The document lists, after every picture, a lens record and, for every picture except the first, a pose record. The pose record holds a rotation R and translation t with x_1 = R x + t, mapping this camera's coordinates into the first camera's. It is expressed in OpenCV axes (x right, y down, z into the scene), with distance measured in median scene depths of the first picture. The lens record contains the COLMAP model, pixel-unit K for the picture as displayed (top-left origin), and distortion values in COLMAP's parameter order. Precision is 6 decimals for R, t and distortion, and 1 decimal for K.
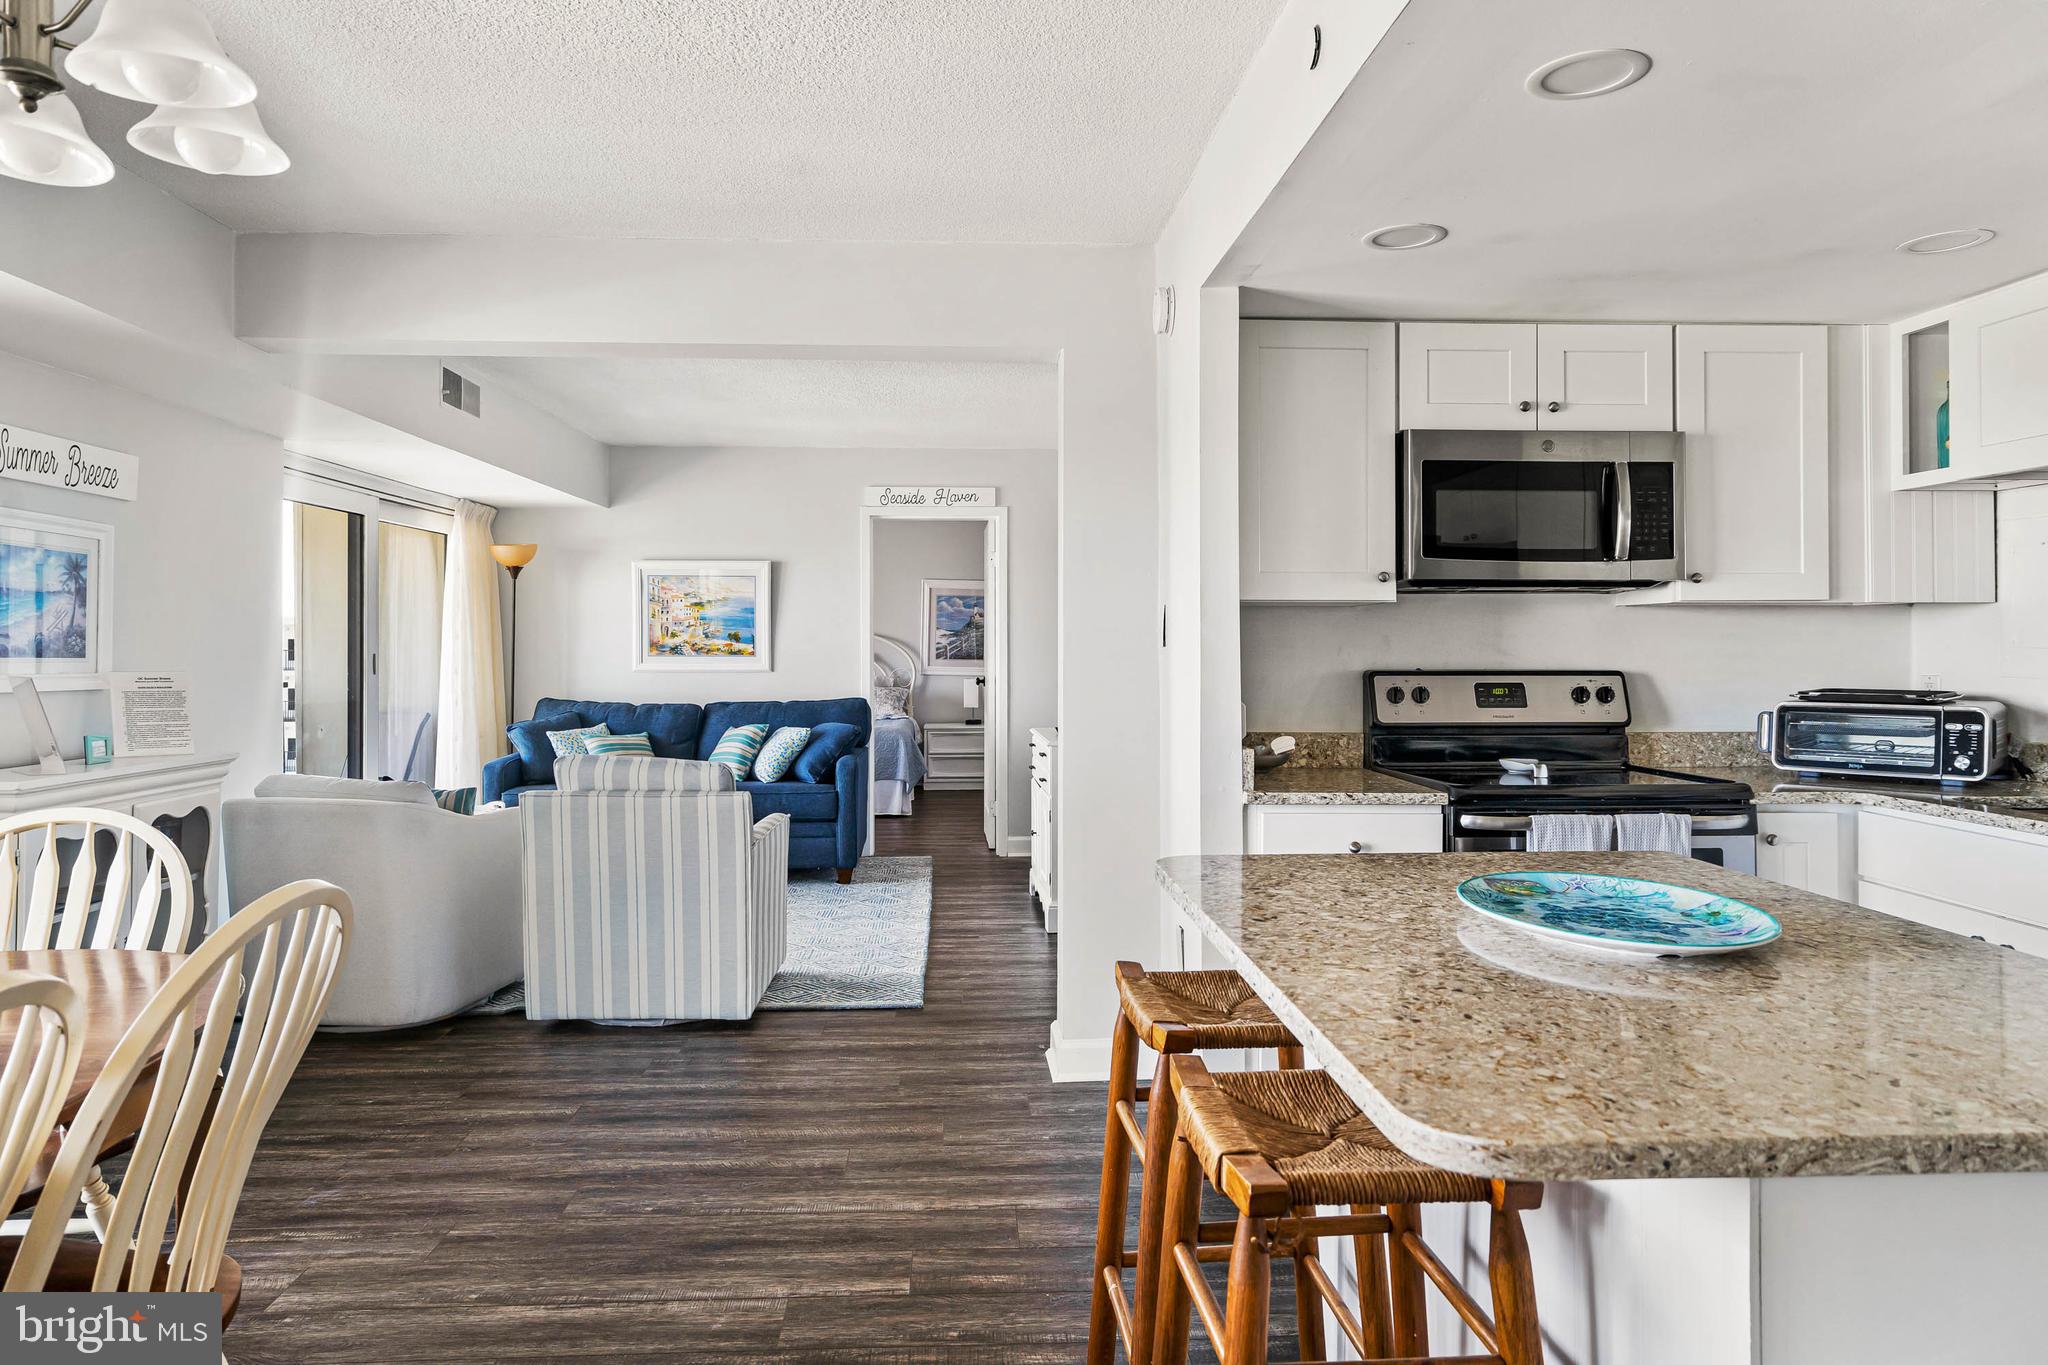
lens RADIAL K [[1257.6, 0, 1024.6], [0, 1257.6, 632.1], [0, 0, 1]] dist [0.010527, 0.002738]
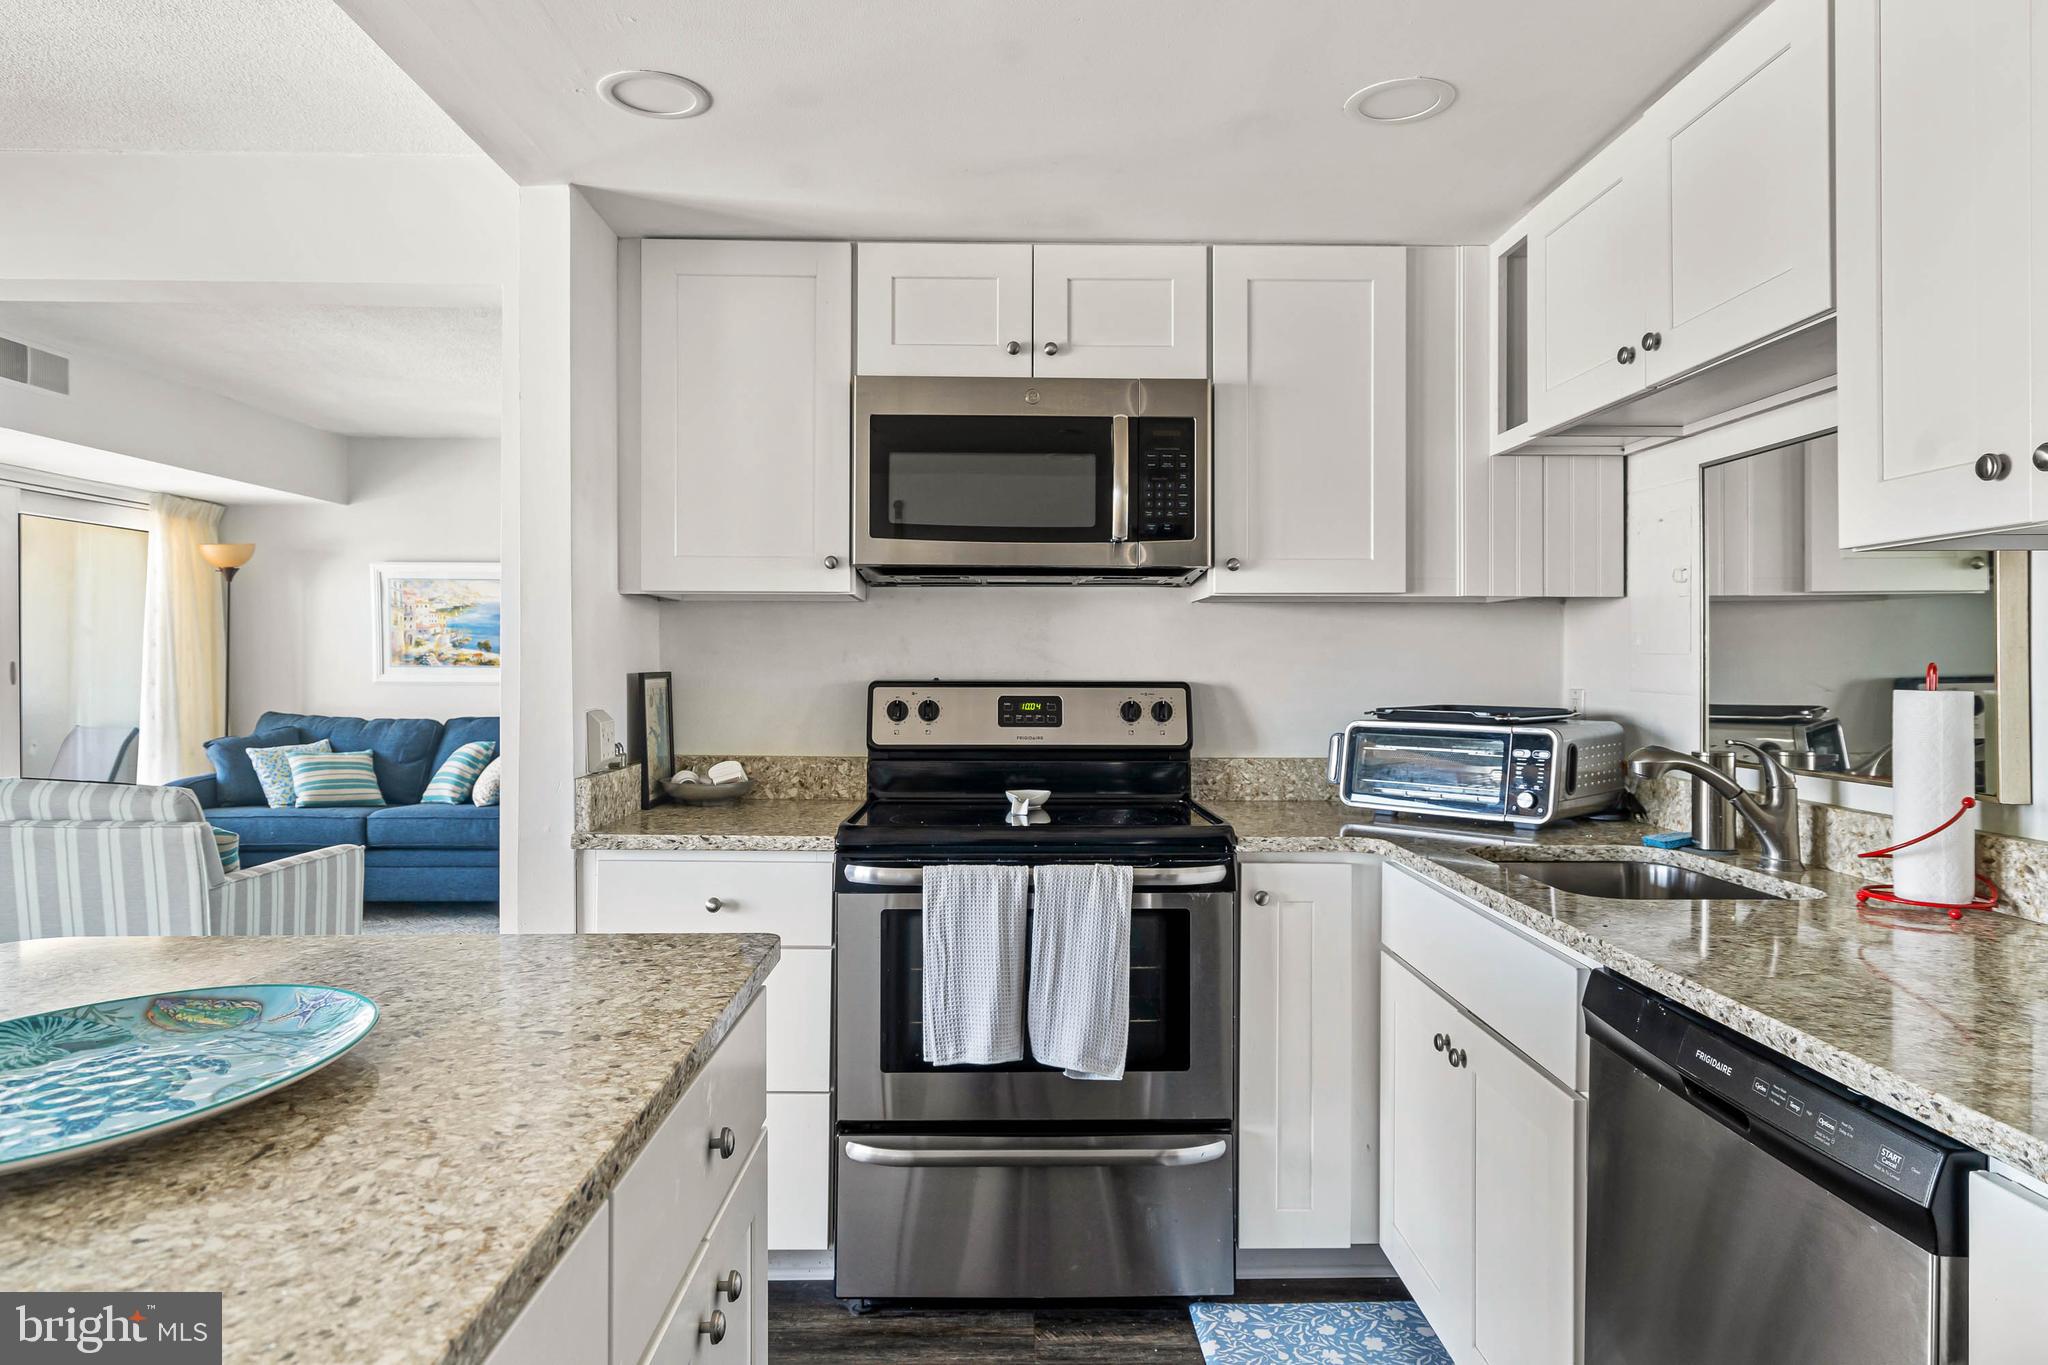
lens RADIAL K [[1268.8, 0, 1030.4], [0, 1268.8, 663.2], [0, 0, 1]] dist [0.007580, 0.001957]
pose [[0.999496, 0.003424, -0.031557, 0.431190], [-0.003080, 0.999935, 0.010955, 0.010754], [0.031593, -0.010852, 0.999442, 0.197322]]
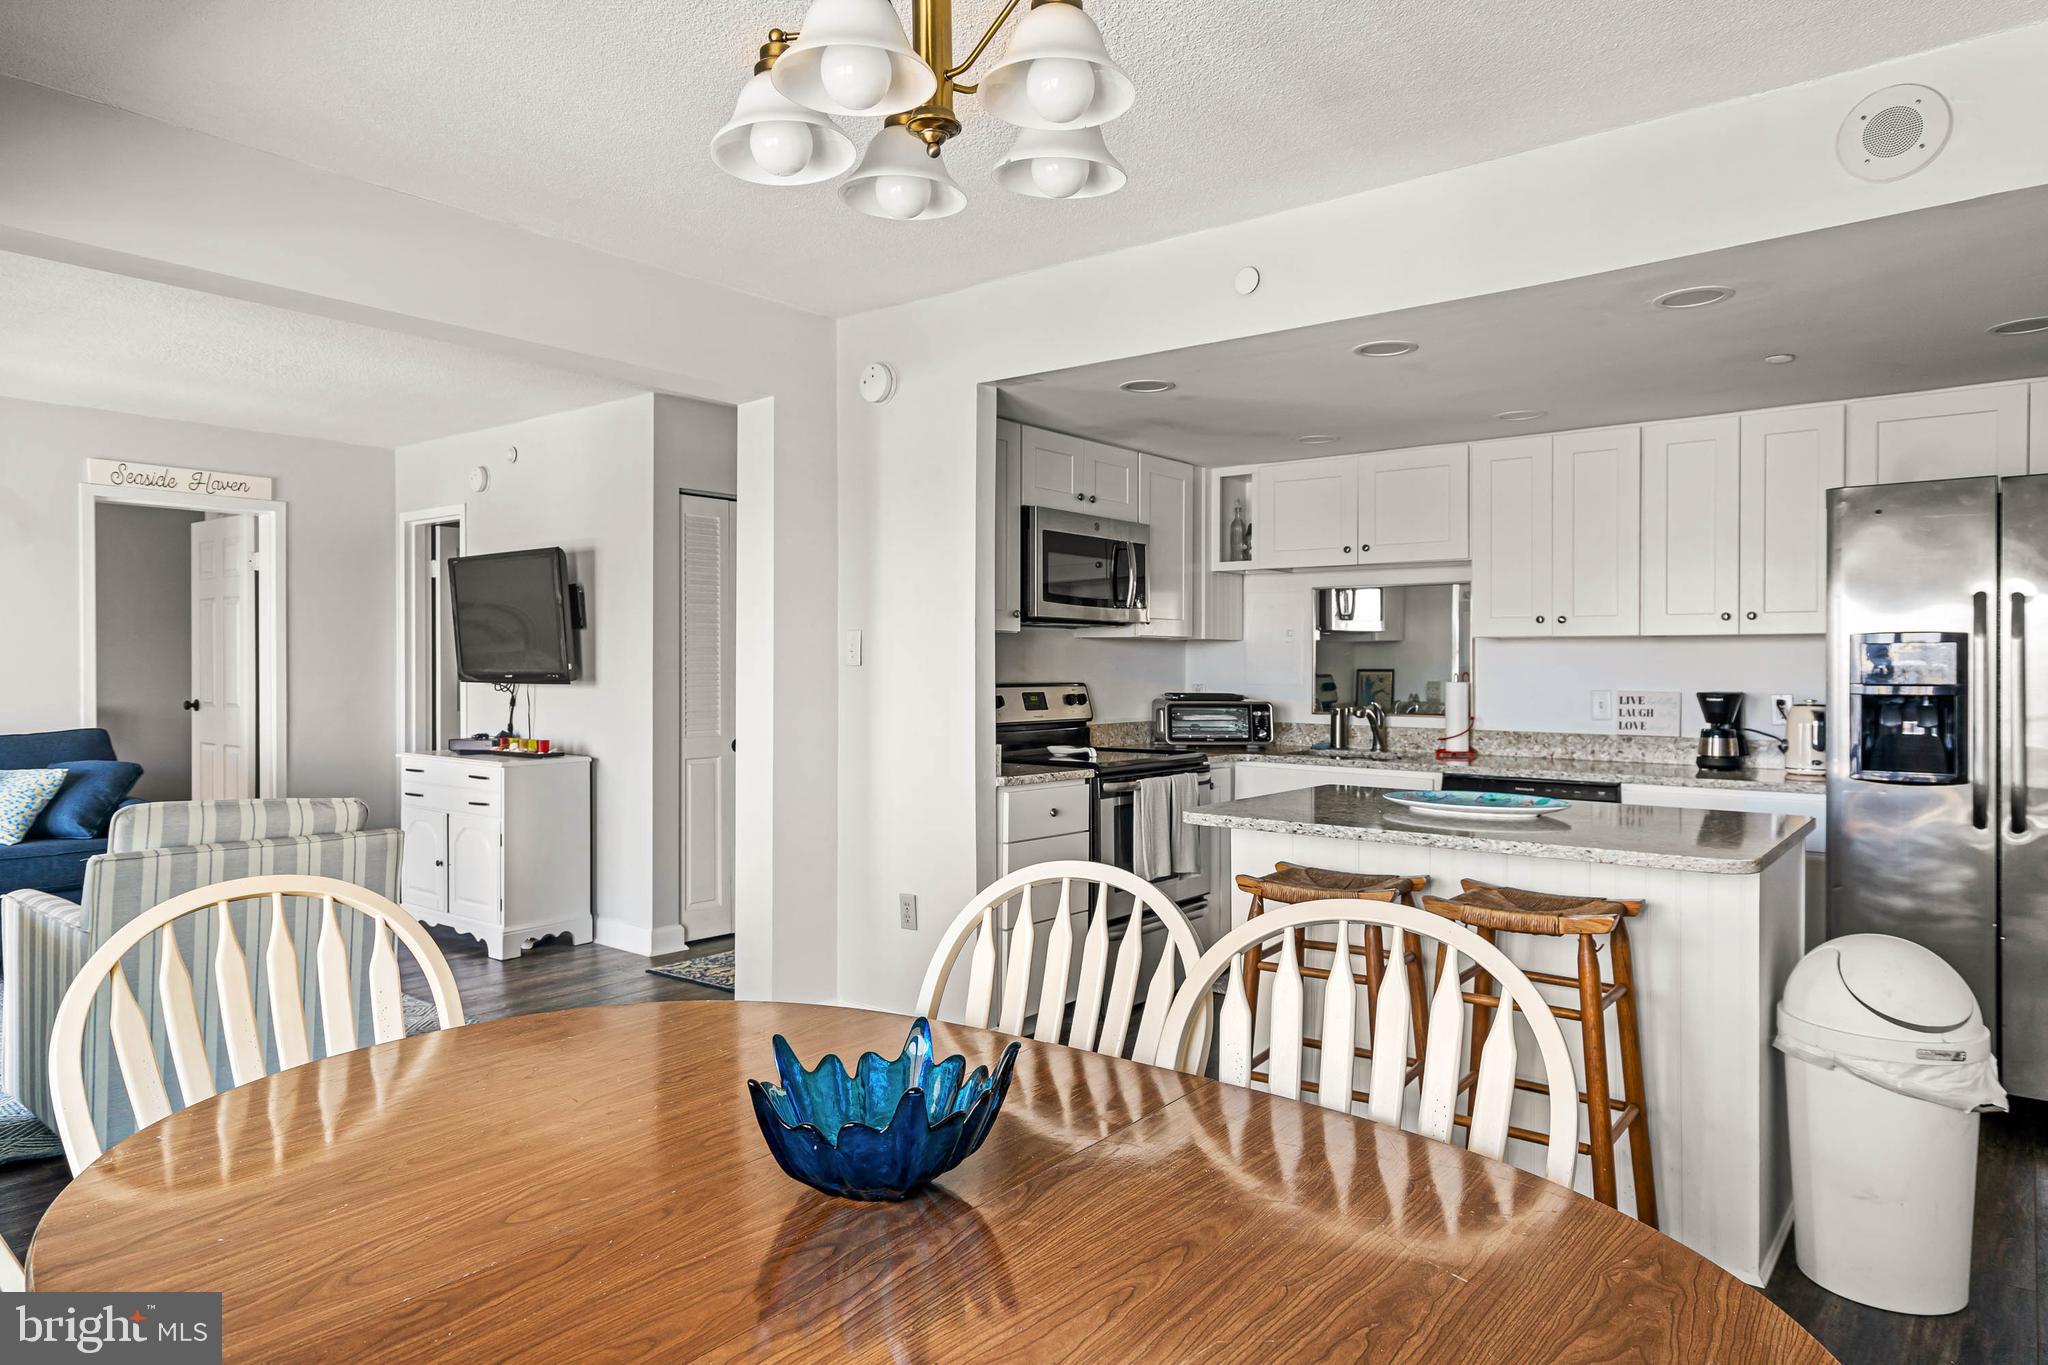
lens RADIAL K [[1229.3, 0, 1024.0], [0, 1229.3, 682.5], [0, 0, 1]] dist [0.002175, 0.002599]
pose [[0.668667, -0.007812, 0.743521, -0.674982], [-0.012128, 0.999697, 0.021411, 0.000706], [-0.743463, -0.023334, 0.668370, 0.115852]]
